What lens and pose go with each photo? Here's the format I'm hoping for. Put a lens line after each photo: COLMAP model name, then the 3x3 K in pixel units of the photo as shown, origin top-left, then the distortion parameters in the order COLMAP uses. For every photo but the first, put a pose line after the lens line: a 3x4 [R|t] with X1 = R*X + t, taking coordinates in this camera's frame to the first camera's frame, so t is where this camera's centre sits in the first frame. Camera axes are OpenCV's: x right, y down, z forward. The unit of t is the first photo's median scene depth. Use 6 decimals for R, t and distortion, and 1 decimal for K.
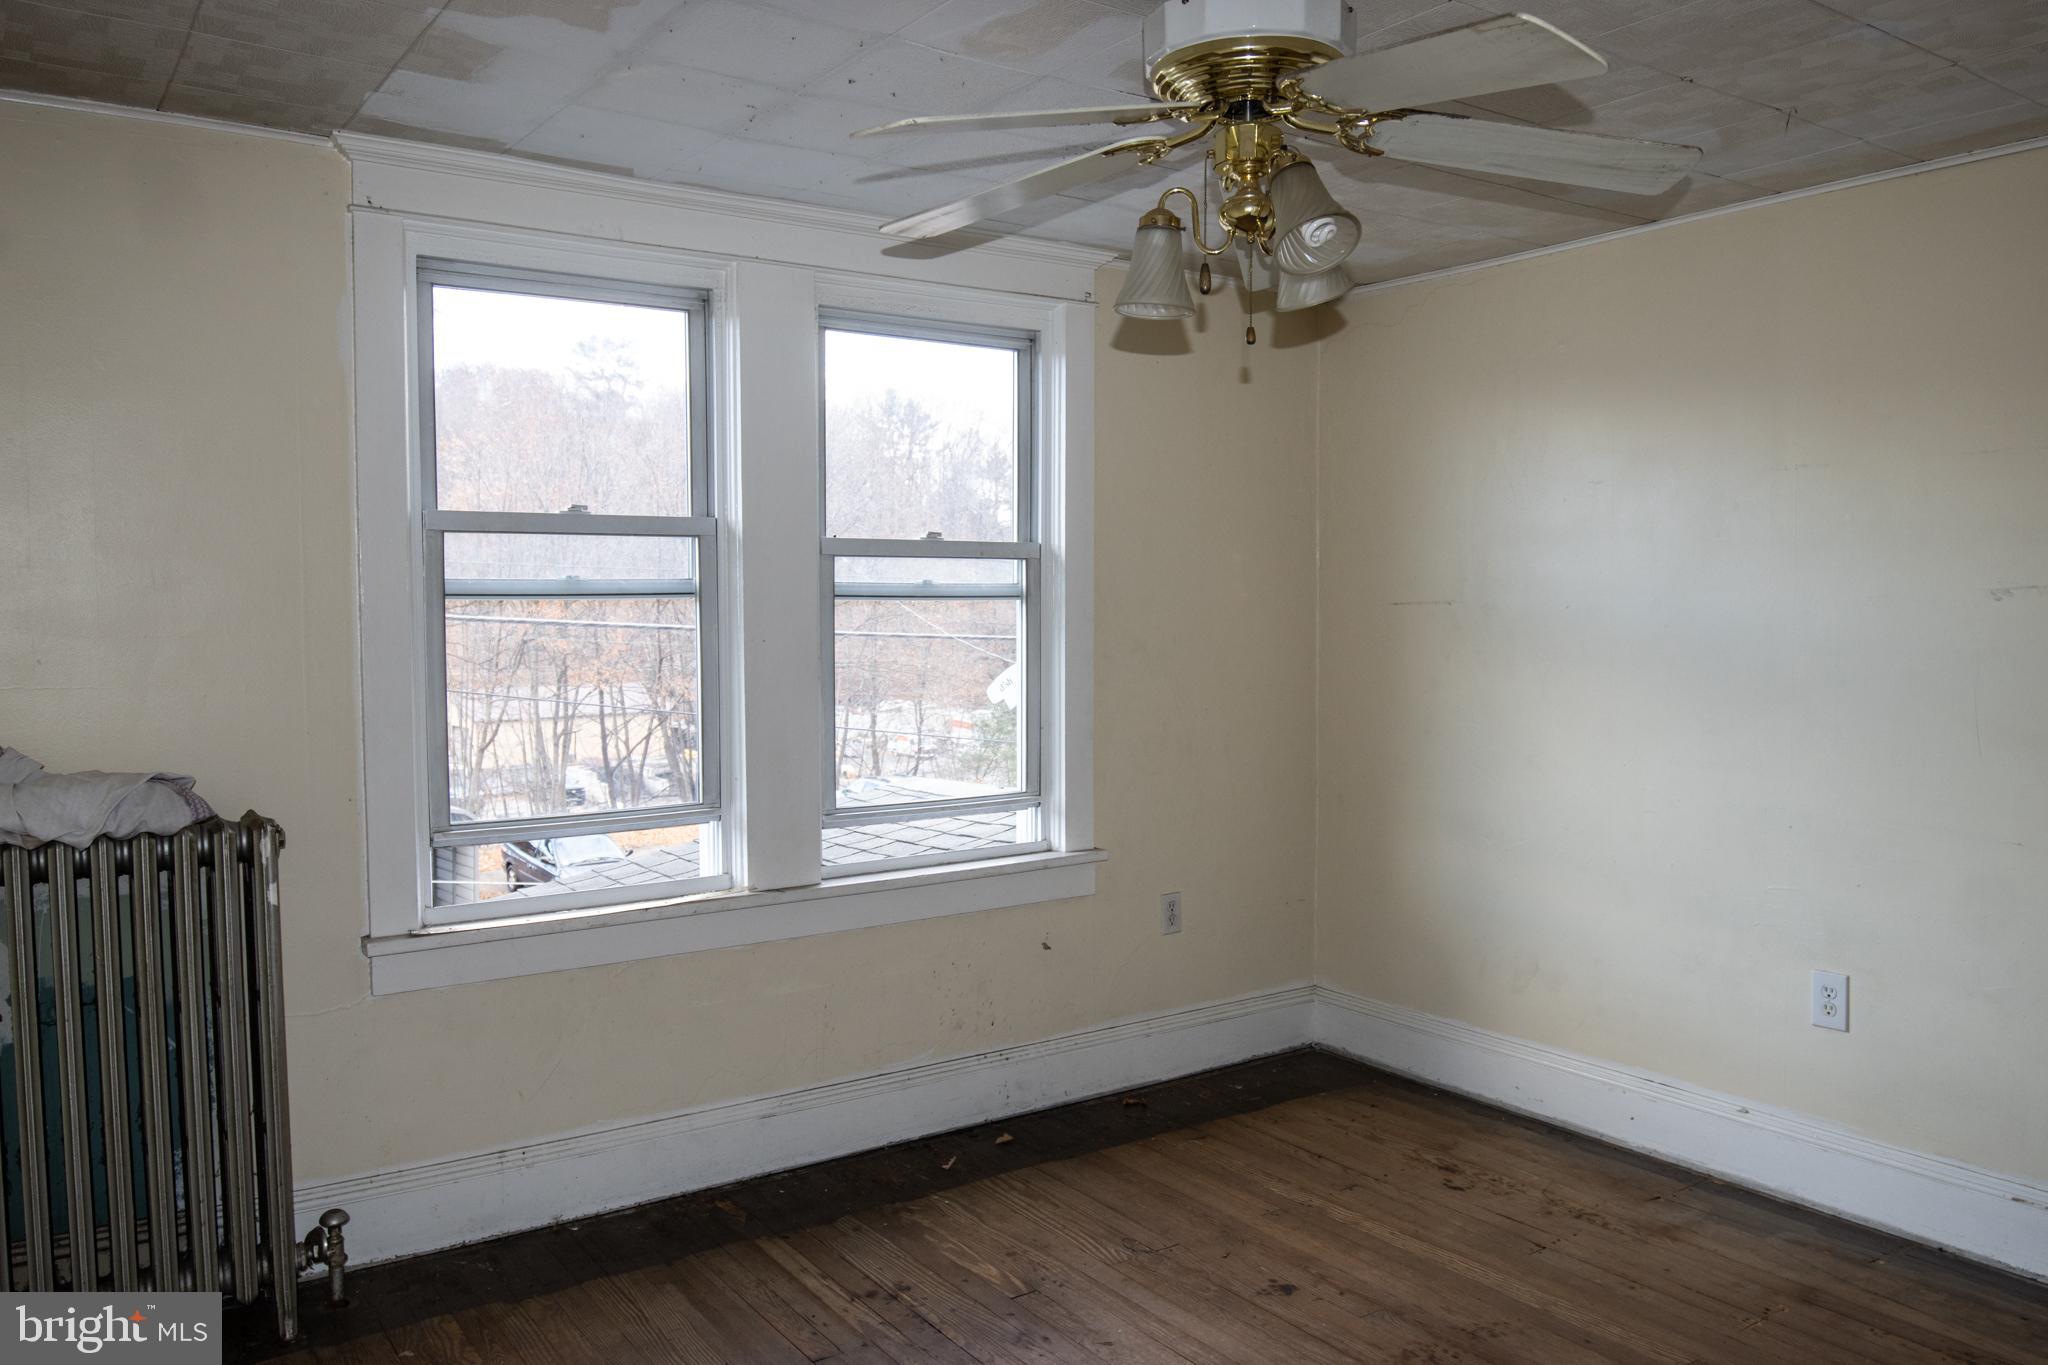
lens RADIAL K [[1520.4, 0, 1024.0], [0, 1520.4, 682.5], [0, 0, 1]] dist [-0.034386, 0.001780]
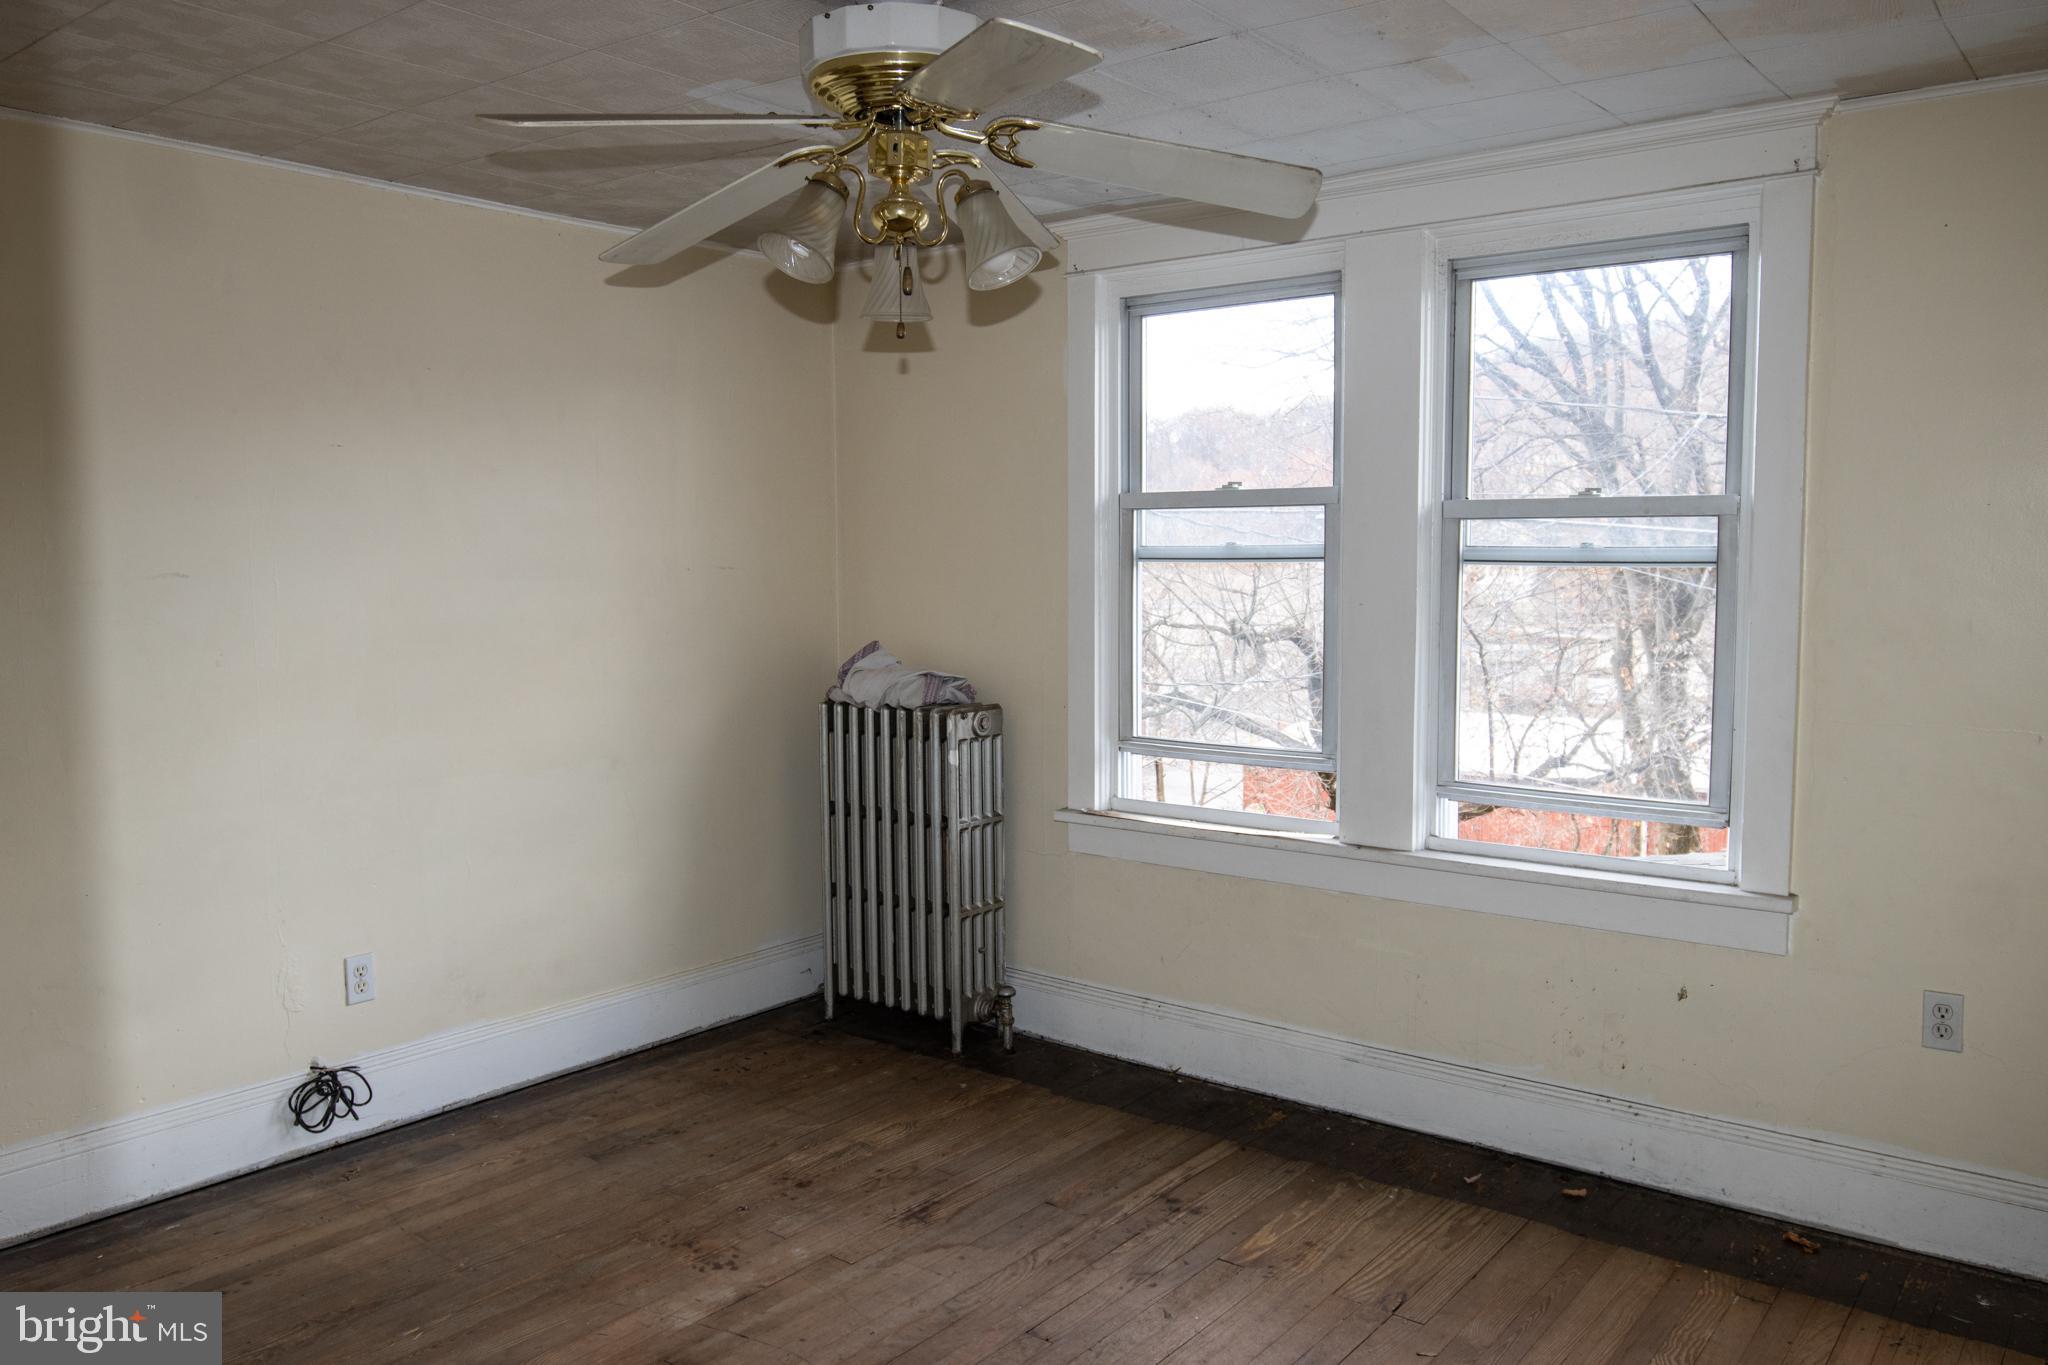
lens RADIAL K [[1520.4, 0, 1024.0], [0, 1520.4, 682.5], [0, 0, 1]] dist [-0.034386, 0.001780]
pose [[0.287846, 0.084717, -0.953922, 0.787421], [-0.049672, 0.996060, 0.073471, -0.040760], [0.956388, 0.026234, 0.290920, 0.504004]]
